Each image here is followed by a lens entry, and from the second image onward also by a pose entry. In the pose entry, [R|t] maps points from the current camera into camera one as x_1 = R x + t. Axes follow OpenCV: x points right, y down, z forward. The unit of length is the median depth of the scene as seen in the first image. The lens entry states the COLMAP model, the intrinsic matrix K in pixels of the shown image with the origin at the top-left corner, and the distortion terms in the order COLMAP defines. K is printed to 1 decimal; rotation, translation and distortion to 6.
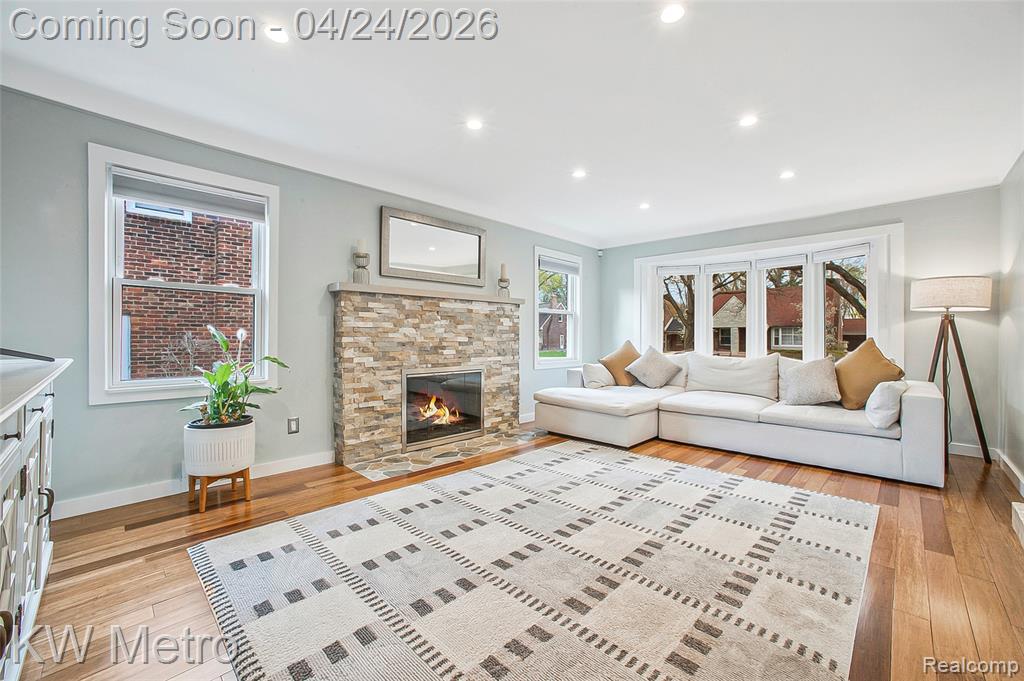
lens RADIAL K [[422.6, 0, 512.2], [0, 422.6, 336.3], [0, 0, 1]] dist [-0.034215, 0.008784]
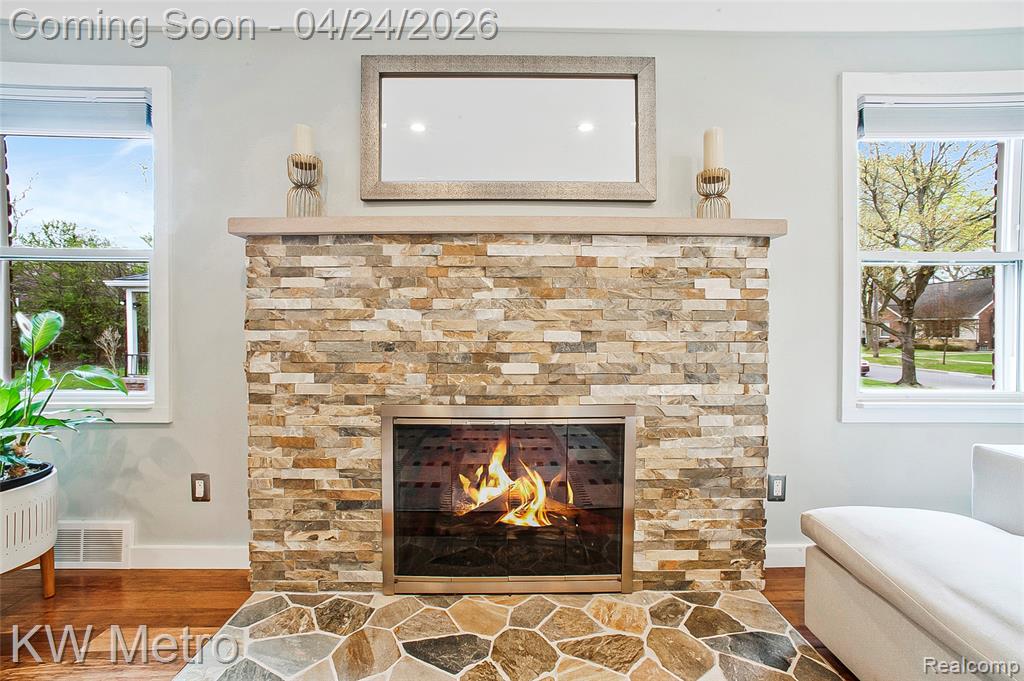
lens RADIAL K [[422.6, 0, 509.1], [0, 422.6, 331.4], [0, 0, 1]] dist [-0.034215, 0.008784]
pose [[0.707745, 0.003037, -0.706461, 0.129253], [-0.000350, 0.999992, 0.003948, 0.001054], [0.706468, -0.002547, 0.707741, 0.723377]]
